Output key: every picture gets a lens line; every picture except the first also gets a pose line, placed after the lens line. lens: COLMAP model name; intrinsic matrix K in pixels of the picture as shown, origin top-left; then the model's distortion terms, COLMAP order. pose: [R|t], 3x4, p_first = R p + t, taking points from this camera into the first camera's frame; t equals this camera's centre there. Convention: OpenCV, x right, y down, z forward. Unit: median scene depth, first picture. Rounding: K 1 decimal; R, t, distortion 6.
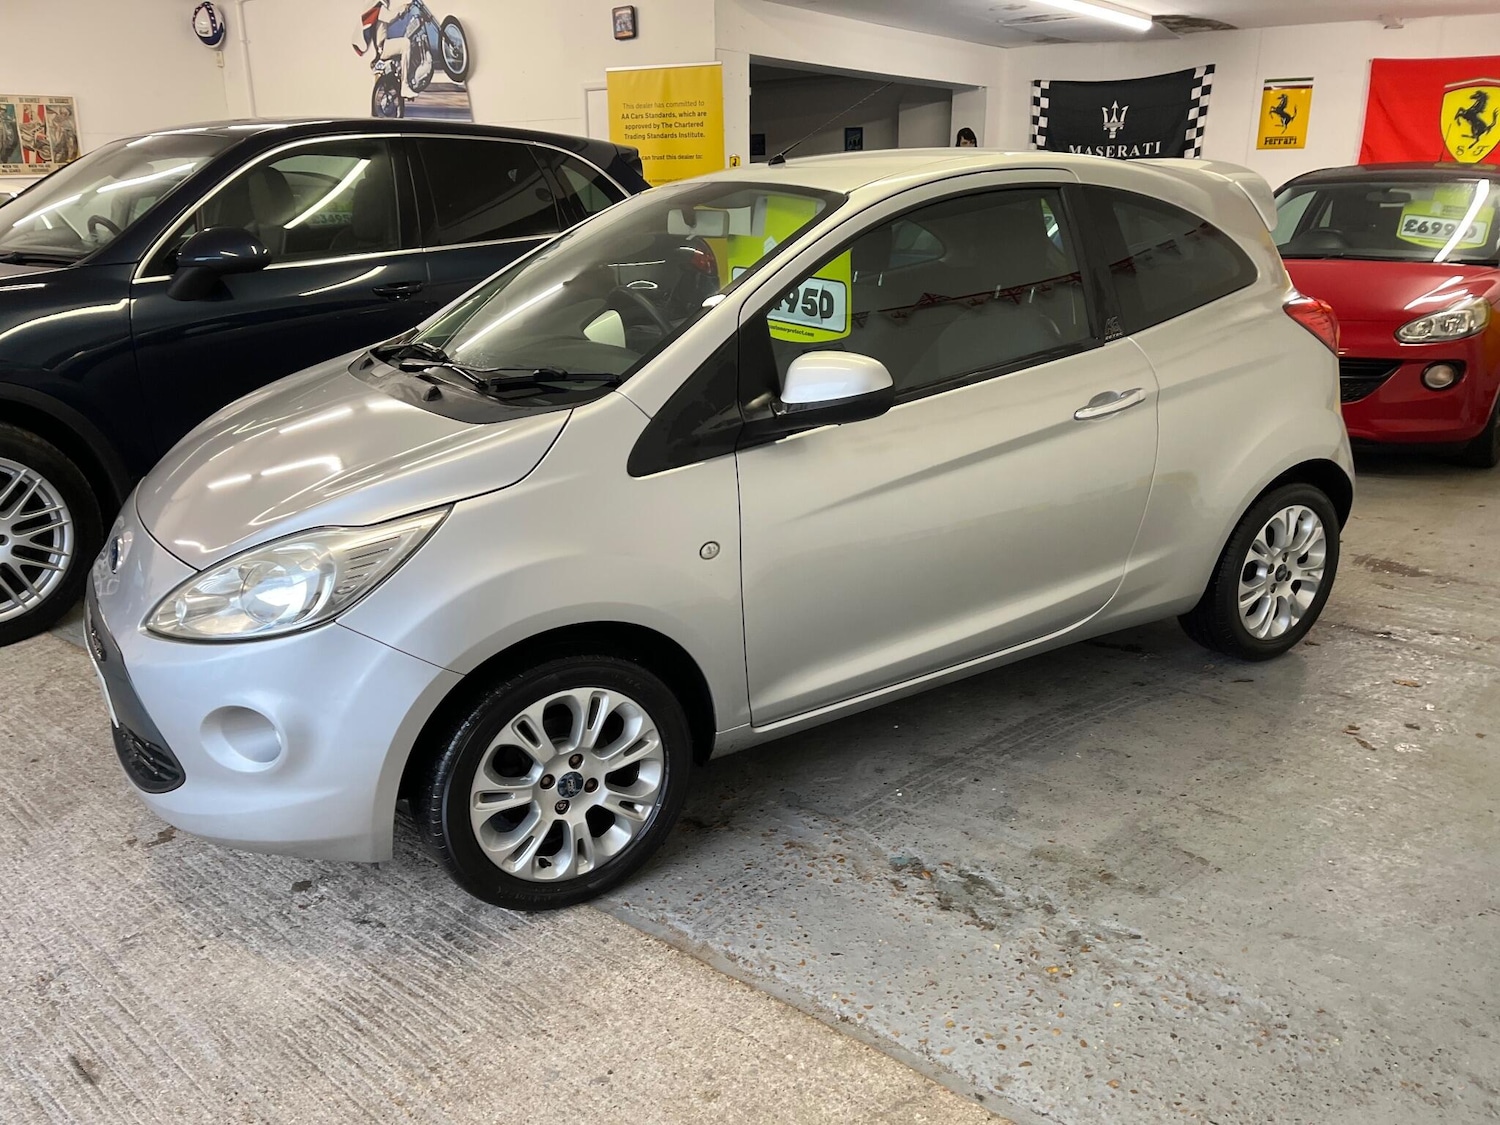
lens RADIAL K [[1137.6, 0, 742.3], [0, 1137.6, 557.8], [0, 0, 1]] dist [0.087486, -0.116523]
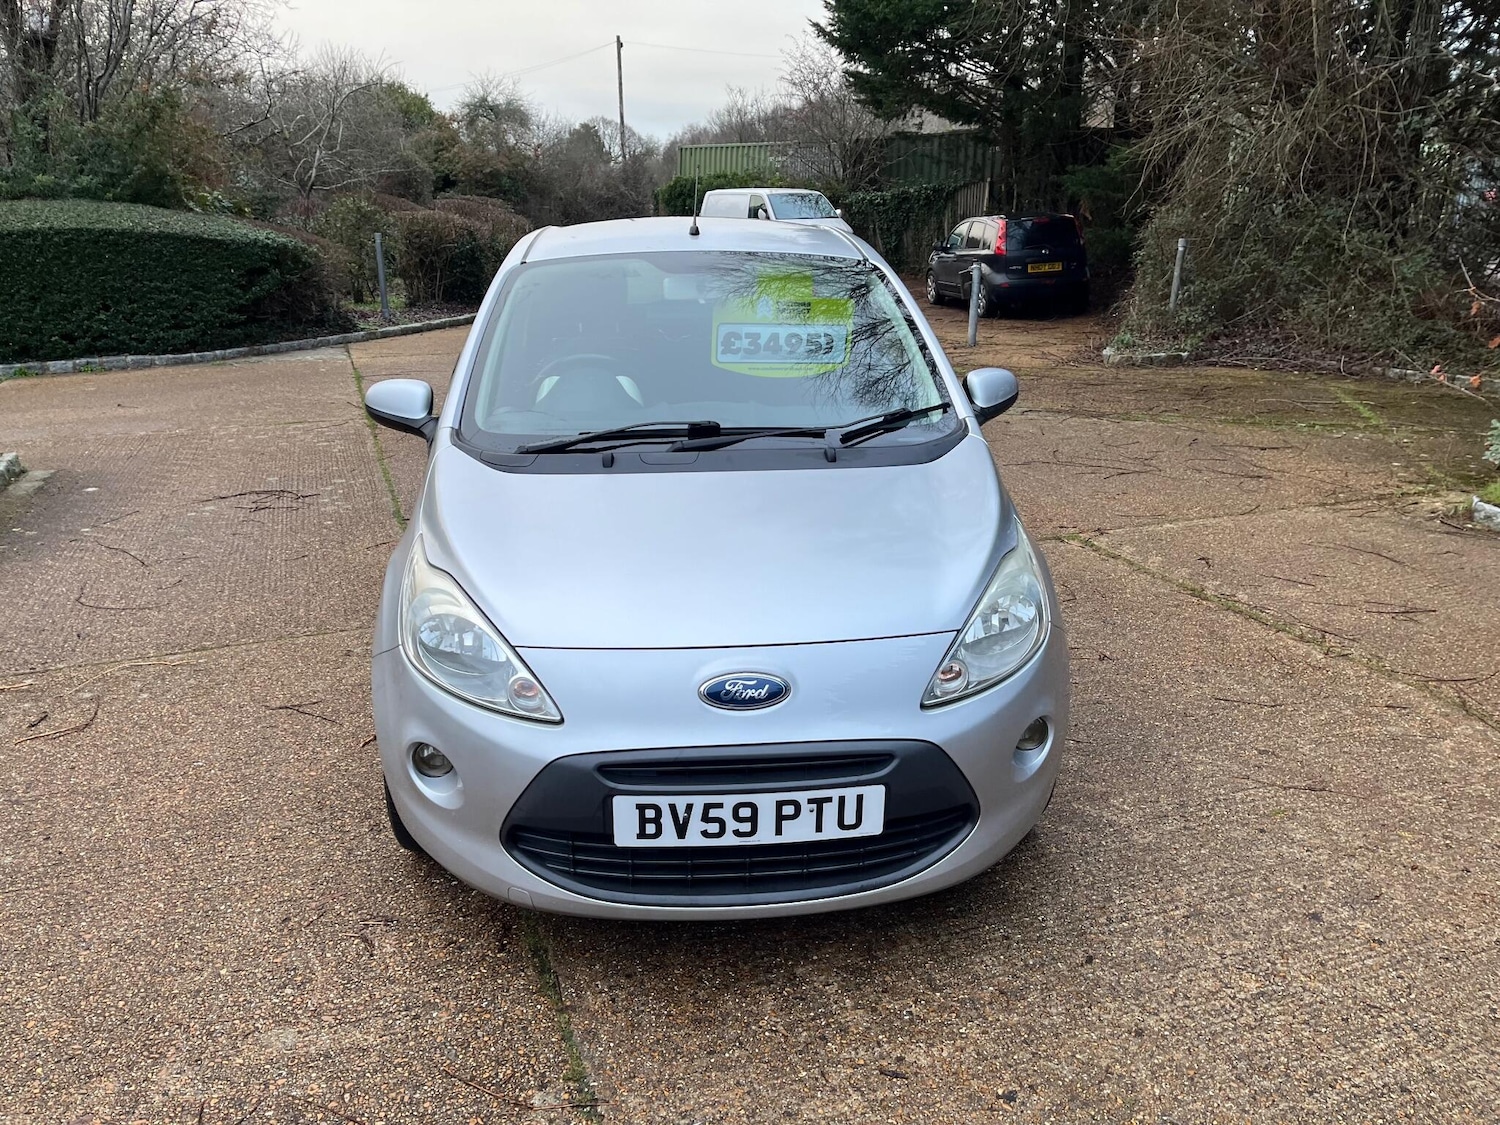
lens RADIAL K [[1137.6, 0, 742.3], [0, 1137.6, 557.8], [0, 0, 1]] dist [0.087486, -0.116523]
pose [[0.450027, -0.259866, 0.854369, -1.305319], [0.272761, 0.951003, 0.145585, -0.237438], [-0.850339, 0.167522, 0.498858, 0.553798]]
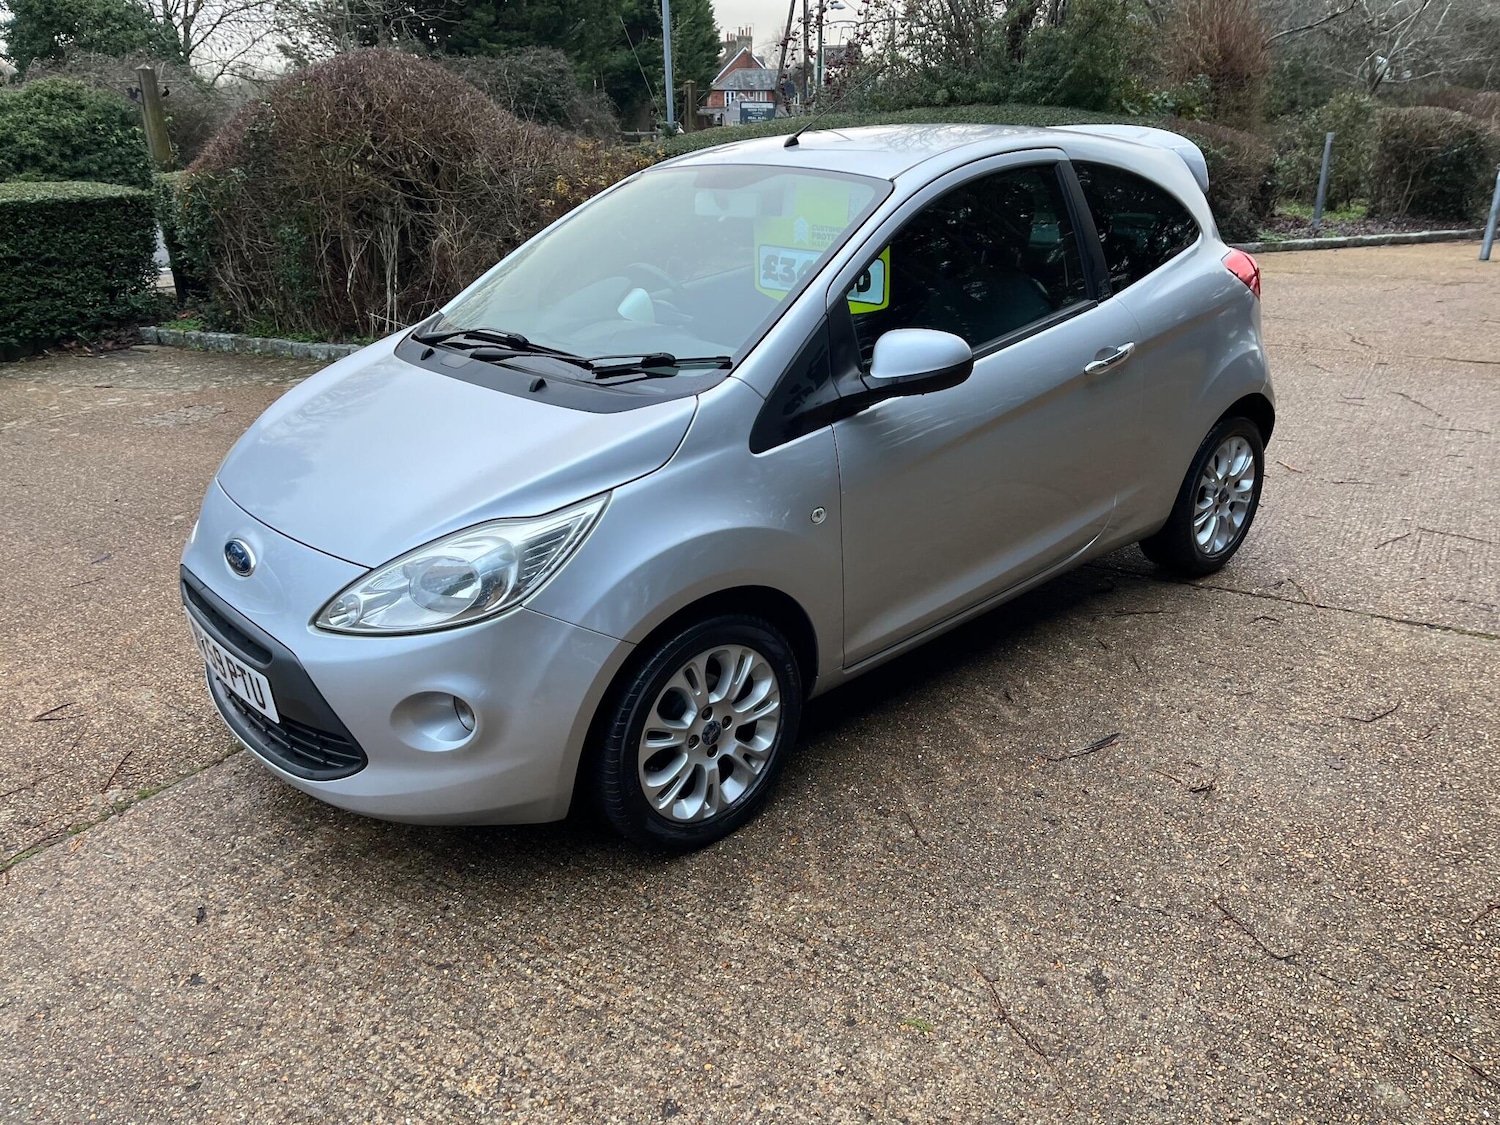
lens RADIAL K [[1137.6, 0, 742.3], [0, 1137.6, 557.8], [0, 0, 1]] dist [0.087486, -0.116523]
pose [[0.985241, -0.074276, 0.154217, -0.264532], [0.065458, 0.995959, 0.061493, -0.036652], [-0.158161, -0.050491, 0.986122, -0.082108]]
